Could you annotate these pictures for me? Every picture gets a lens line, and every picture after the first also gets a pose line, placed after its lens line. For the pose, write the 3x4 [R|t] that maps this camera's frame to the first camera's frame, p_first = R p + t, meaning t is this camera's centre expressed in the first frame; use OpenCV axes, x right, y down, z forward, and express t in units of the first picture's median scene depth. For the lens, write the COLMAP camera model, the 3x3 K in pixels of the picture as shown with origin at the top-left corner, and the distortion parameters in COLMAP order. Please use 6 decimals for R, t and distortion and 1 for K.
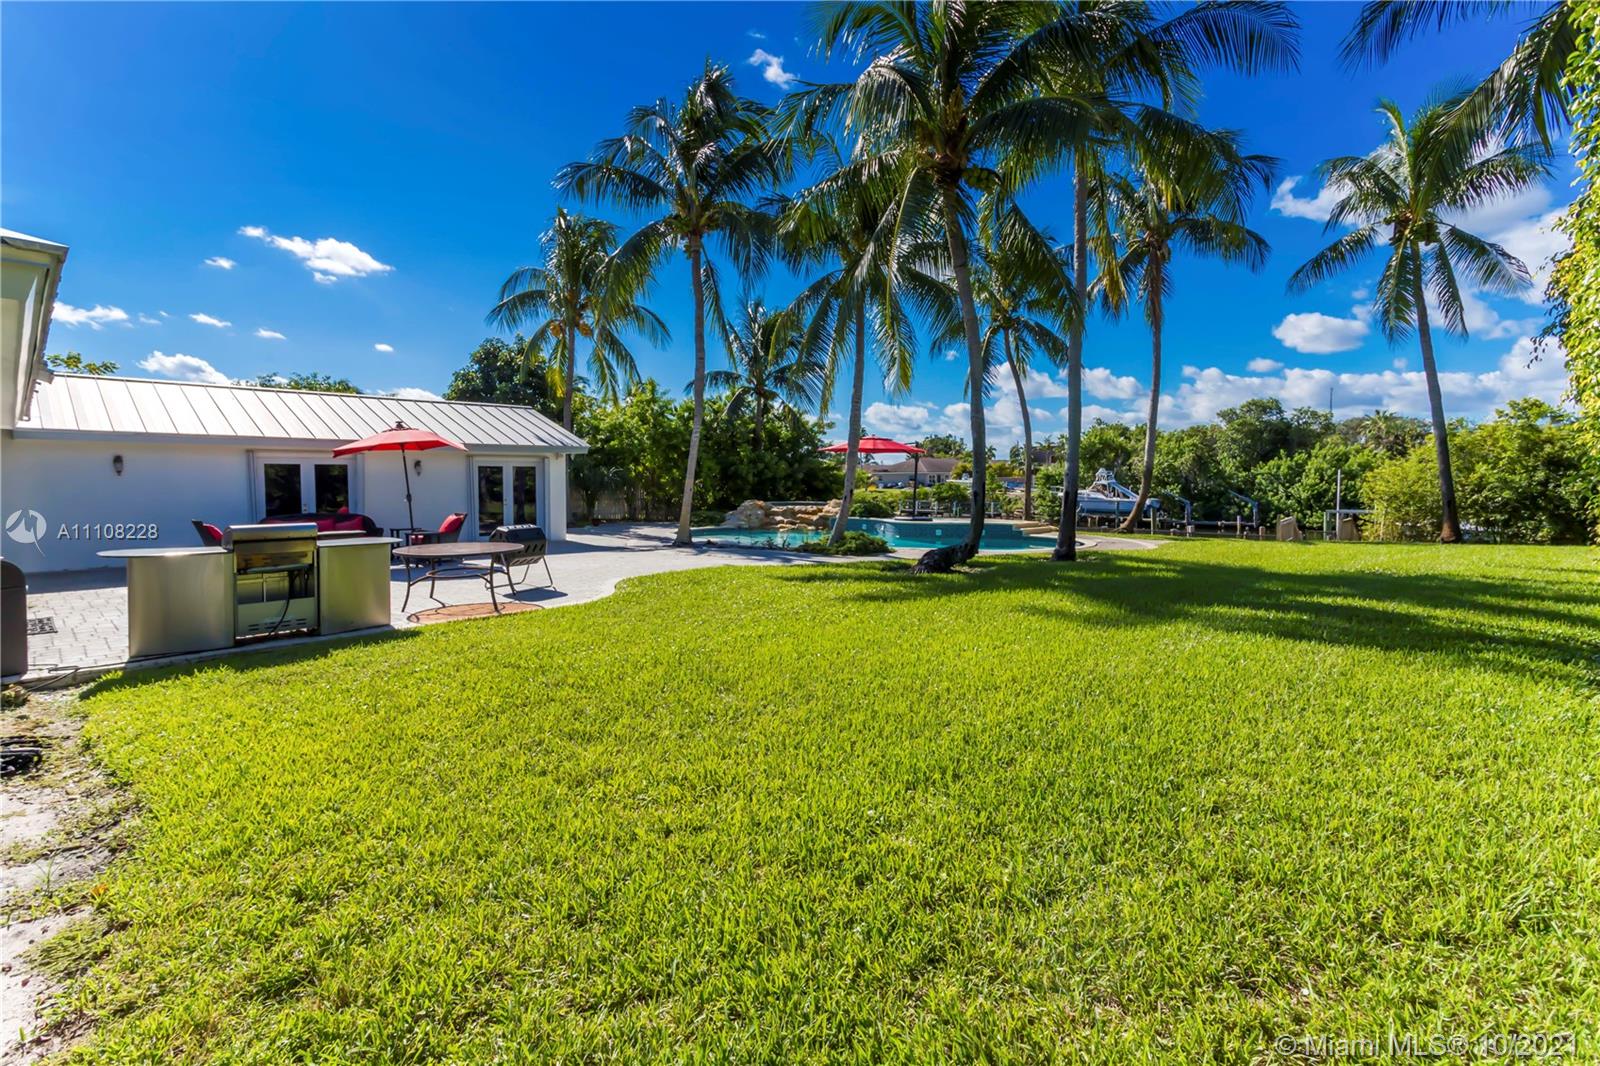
lens RADIAL K [[783.8, 0, 801.6], [0, 783.8, 474.5], [0, 0, 1]] dist [0.004908, 0.000657]
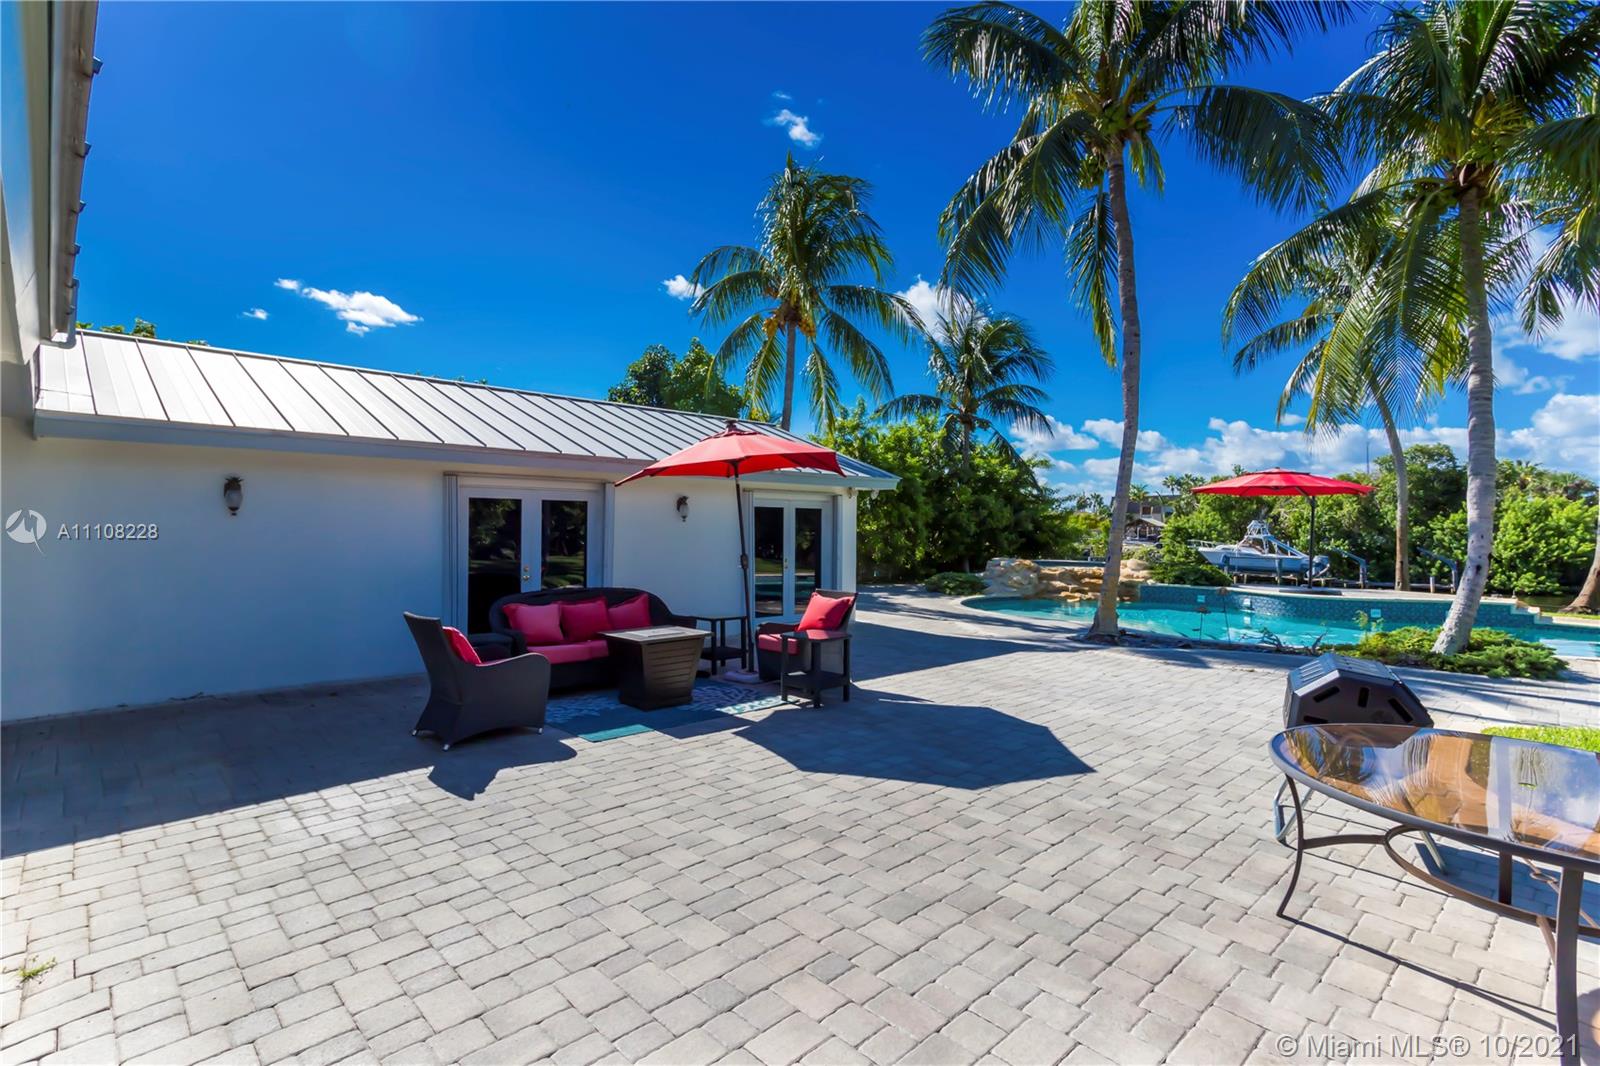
lens RADIAL K [[763.2, 0, 797.3], [0, 763.2, 495.6], [0, 0, 1]] dist [0.002547, 0.000665]
pose [[0.999805, 0.011128, -0.016293, -0.123434], [-0.011697, 0.999311, -0.035217, 0.000463], [0.015889, 0.035401, 0.999247, 0.127151]]
